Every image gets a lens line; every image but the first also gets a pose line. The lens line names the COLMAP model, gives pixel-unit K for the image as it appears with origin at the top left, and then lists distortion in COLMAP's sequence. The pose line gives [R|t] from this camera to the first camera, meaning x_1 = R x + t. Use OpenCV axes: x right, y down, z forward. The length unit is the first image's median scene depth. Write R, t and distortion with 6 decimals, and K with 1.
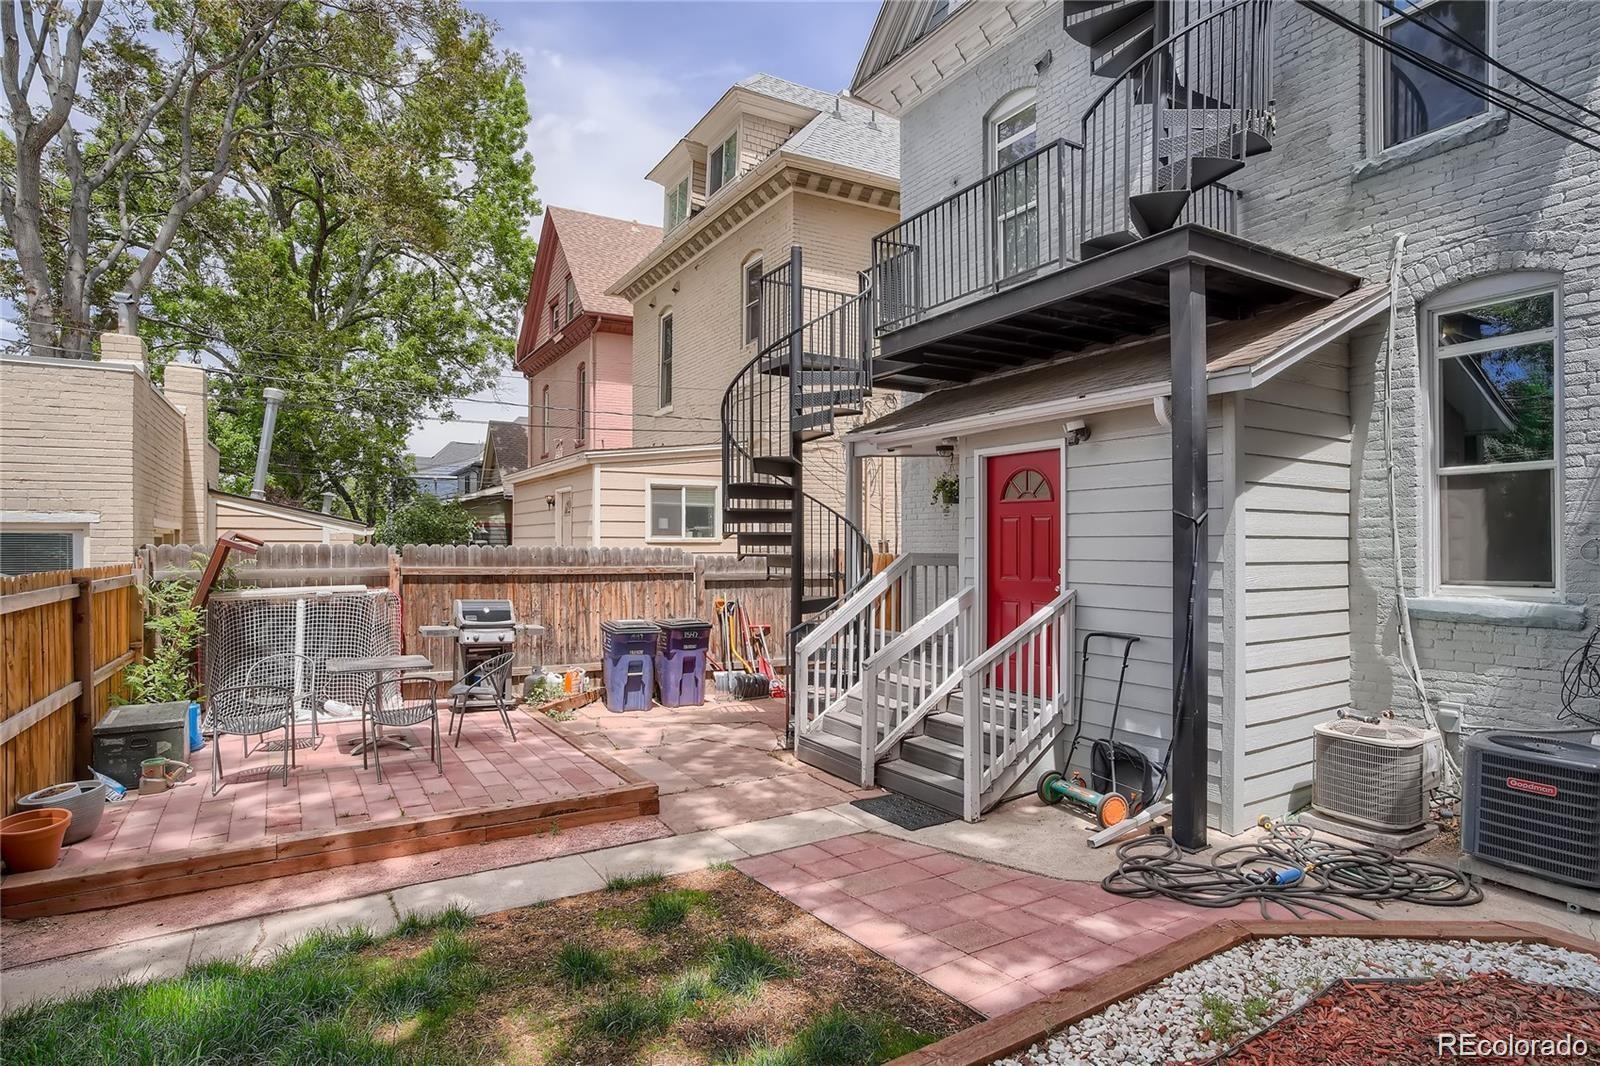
lens RADIAL K [[860.1, 0, 800.0], [0, 860.1, 533.0], [0, 0, 1]] dist [-0.036141, 0.000081]
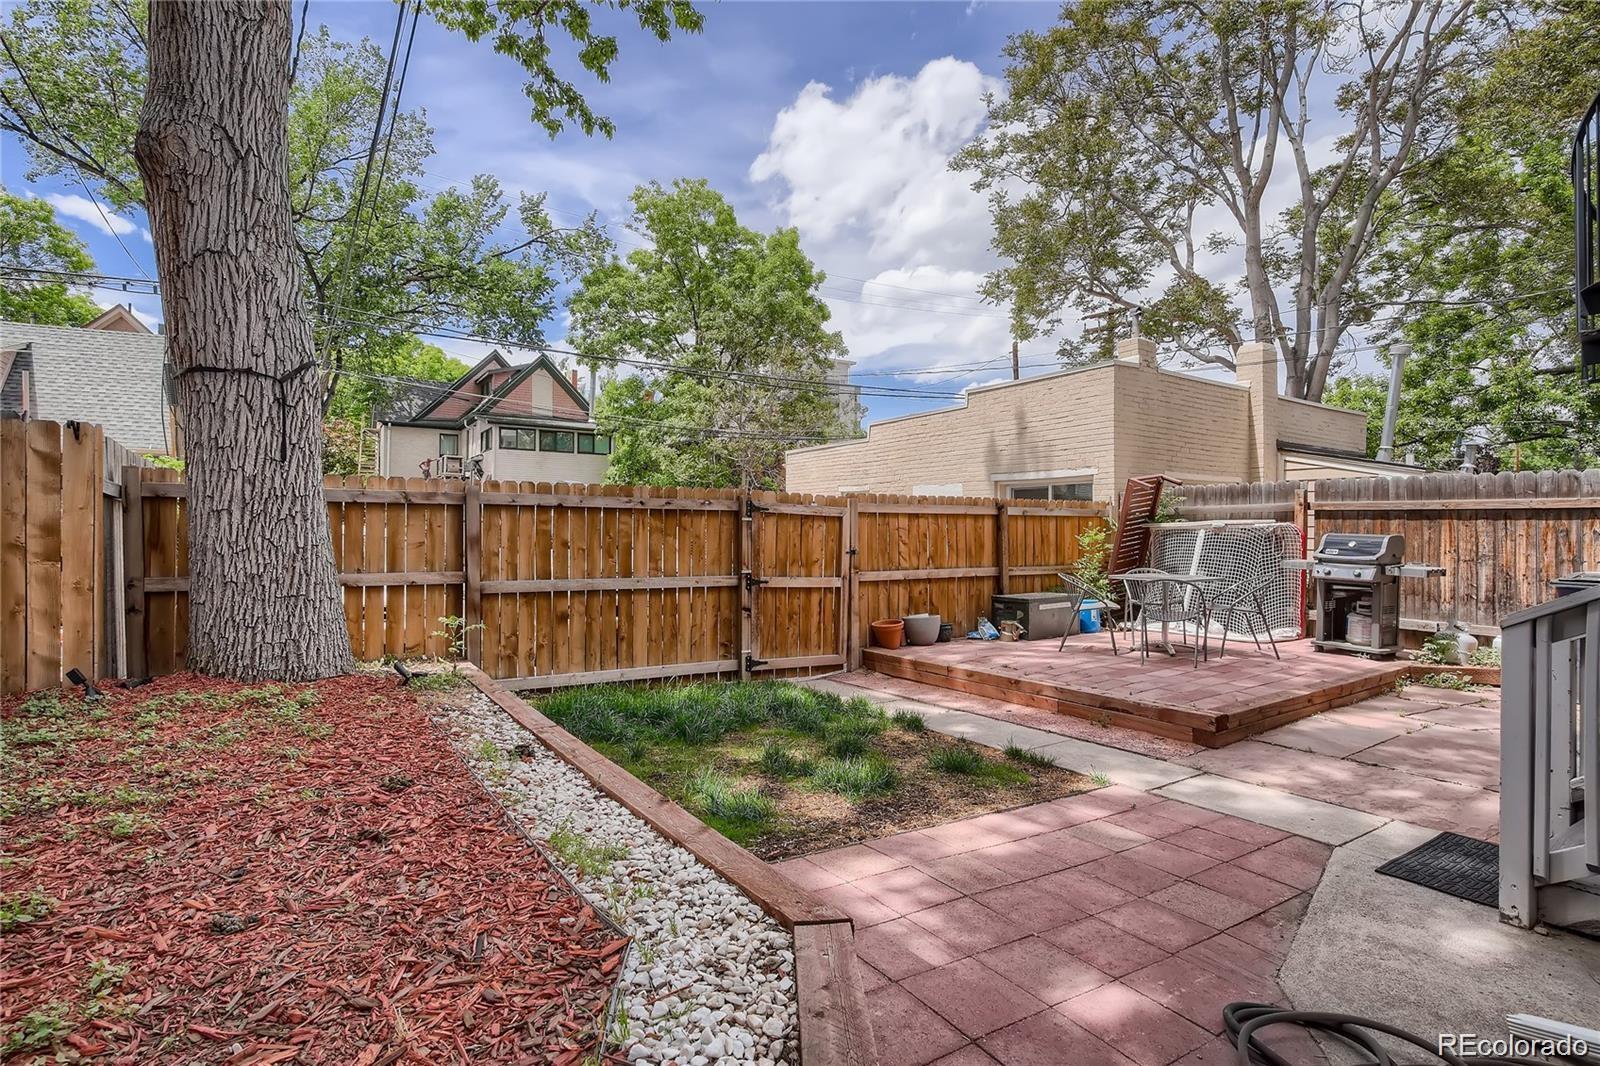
lens RADIAL K [[789.4, 0, 800.0], [0, 789.4, 533.0], [0, 0, 1]] dist [0.000381, 0.000138]
pose [[0.049512, 0.001167, -0.998773, 0.443881], [0.008522, 0.999962, 0.001591, 0.074046], [0.998737, -0.008590, 0.049500, 0.388728]]
